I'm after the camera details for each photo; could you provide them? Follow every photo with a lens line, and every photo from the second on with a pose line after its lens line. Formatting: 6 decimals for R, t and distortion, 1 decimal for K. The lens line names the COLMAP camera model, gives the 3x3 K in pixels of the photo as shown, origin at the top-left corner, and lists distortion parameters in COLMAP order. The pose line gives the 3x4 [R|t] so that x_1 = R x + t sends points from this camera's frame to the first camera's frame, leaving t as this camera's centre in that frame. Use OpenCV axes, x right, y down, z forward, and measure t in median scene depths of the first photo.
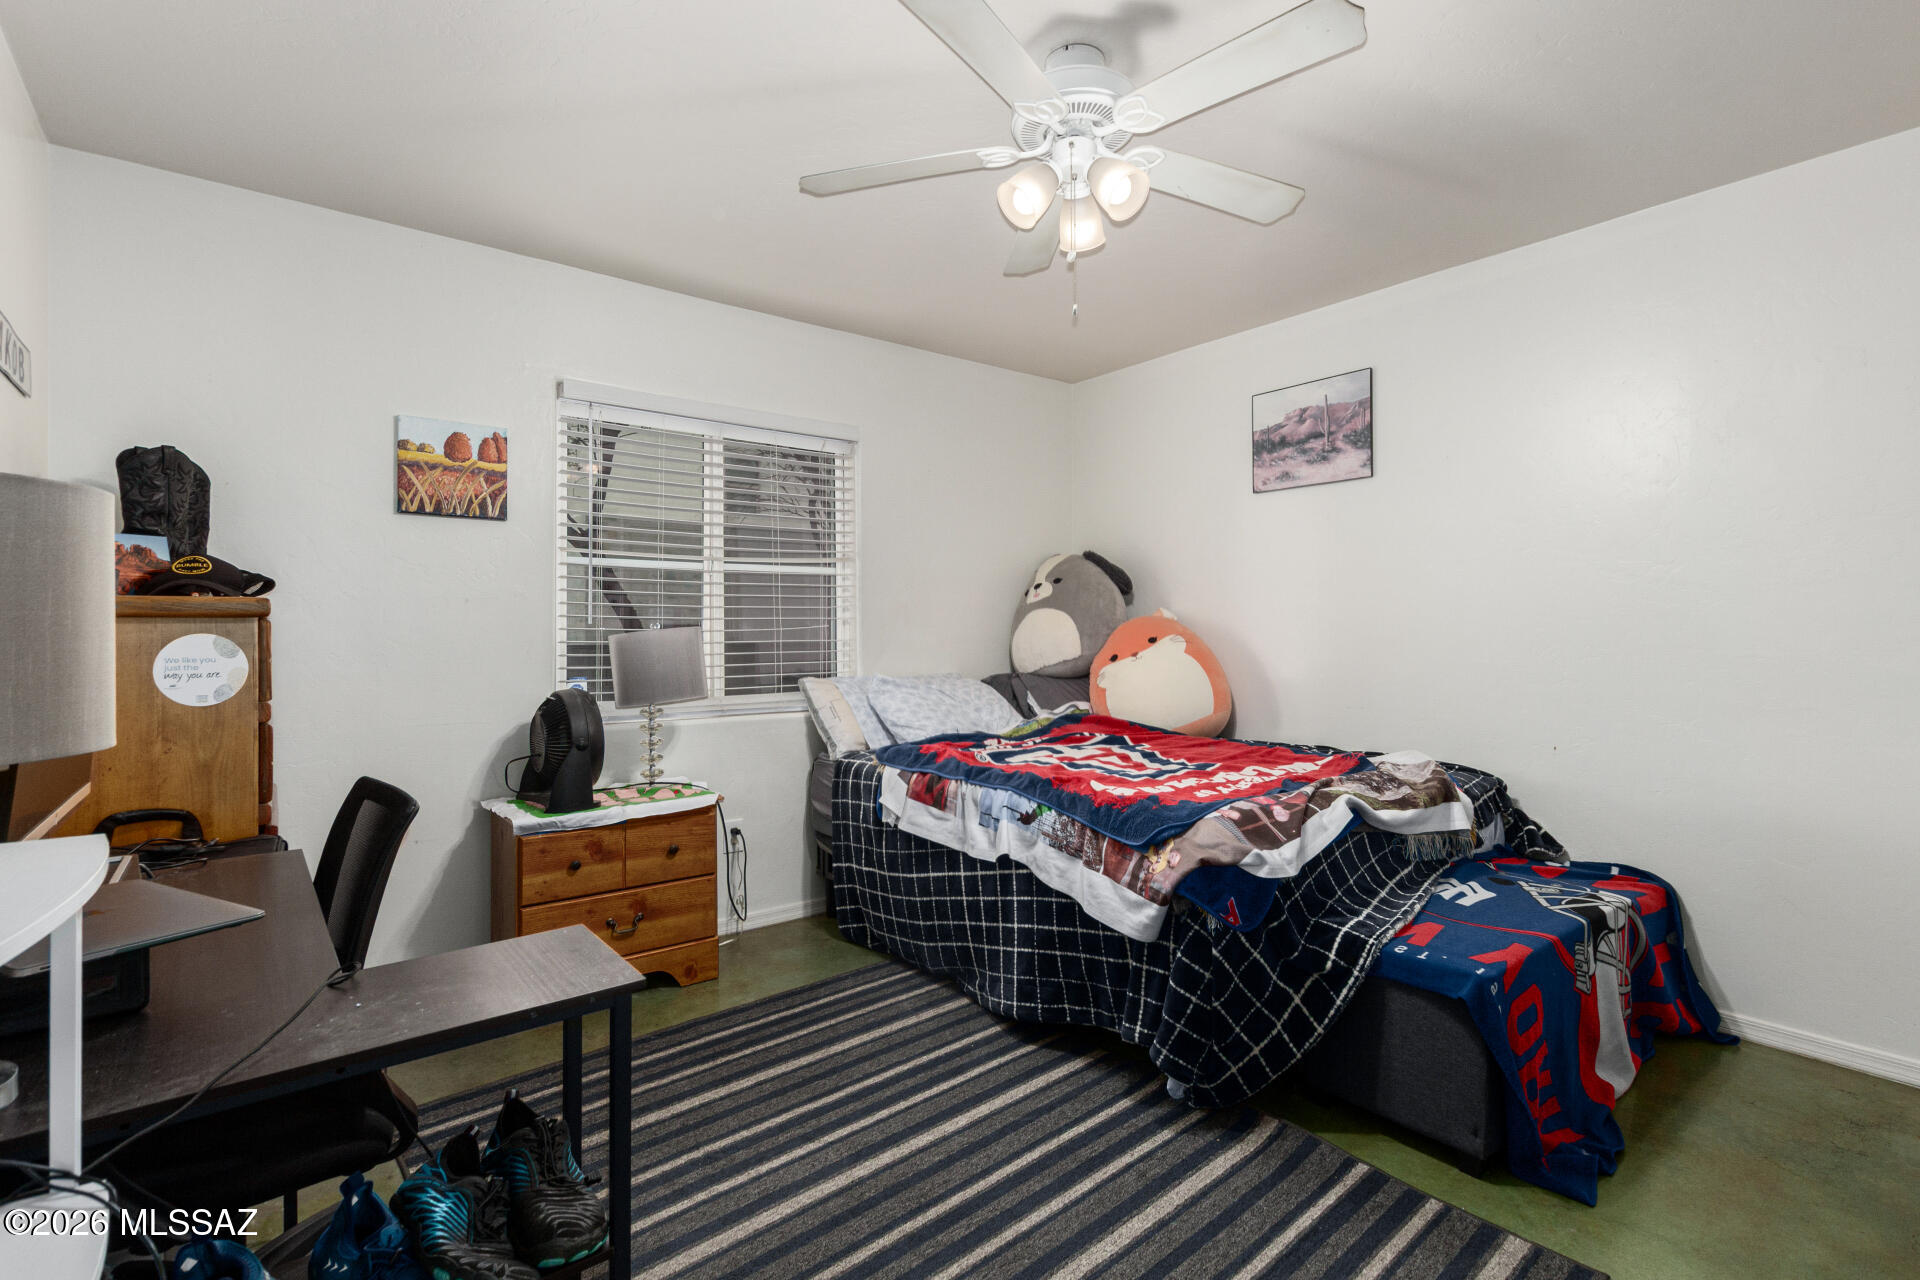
lens RADIAL K [[906.8, 0, 961.3], [0, 906.8, 635.7], [0, 0, 1]] dist [-0.000126, -0.000327]
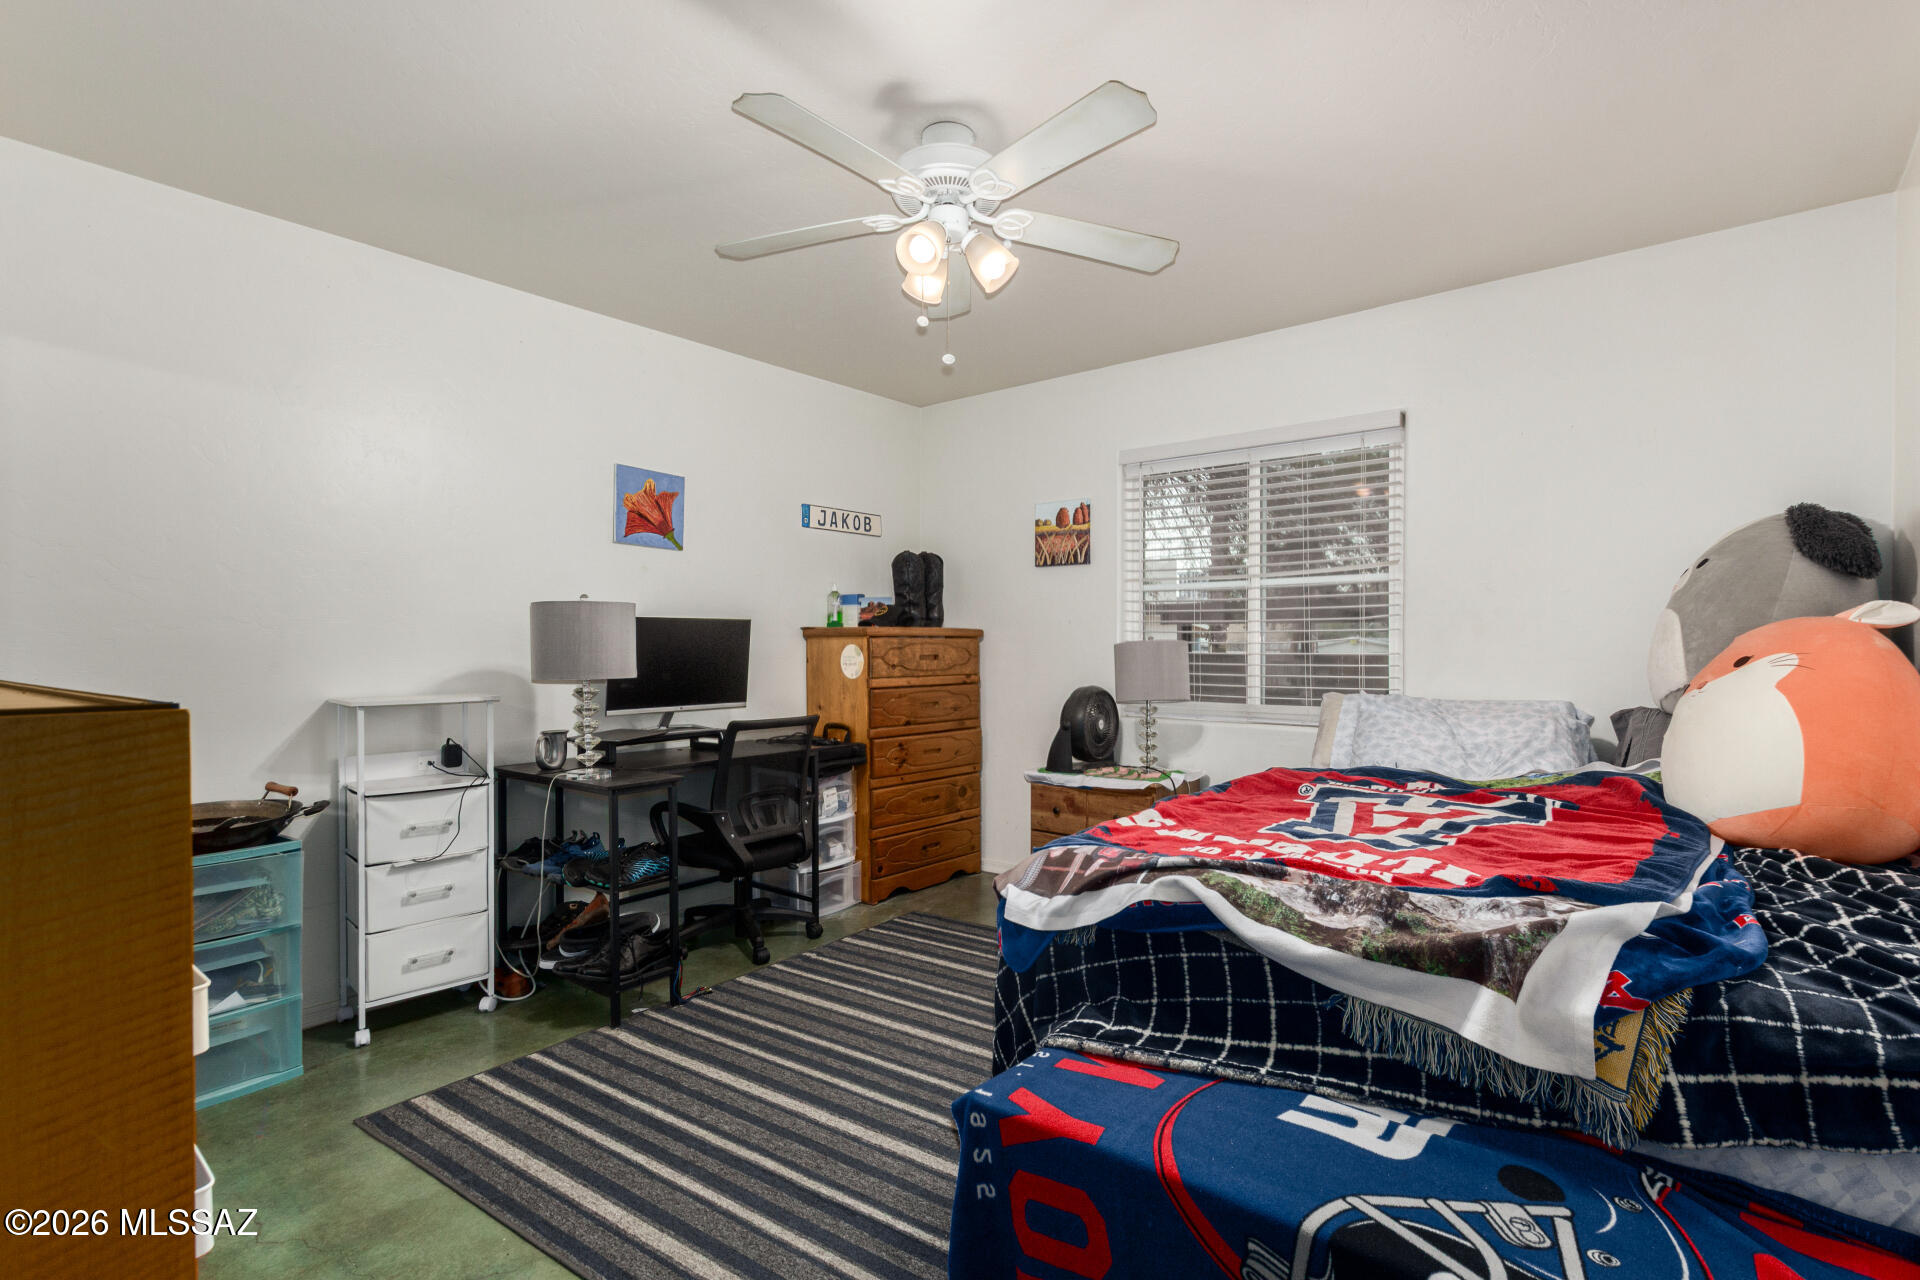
lens RADIAL K [[906.8, 0, 961.4], [0, 906.8, 640.5], [0, 0, 1]] dist [-0.000126, -0.000327]
pose [[0.204037, 0.000191, -0.978963, 0.866803], [-0.007240, 0.999973, -0.001314, -0.005026], [0.978936, 0.007356, 0.204033, 0.542103]]
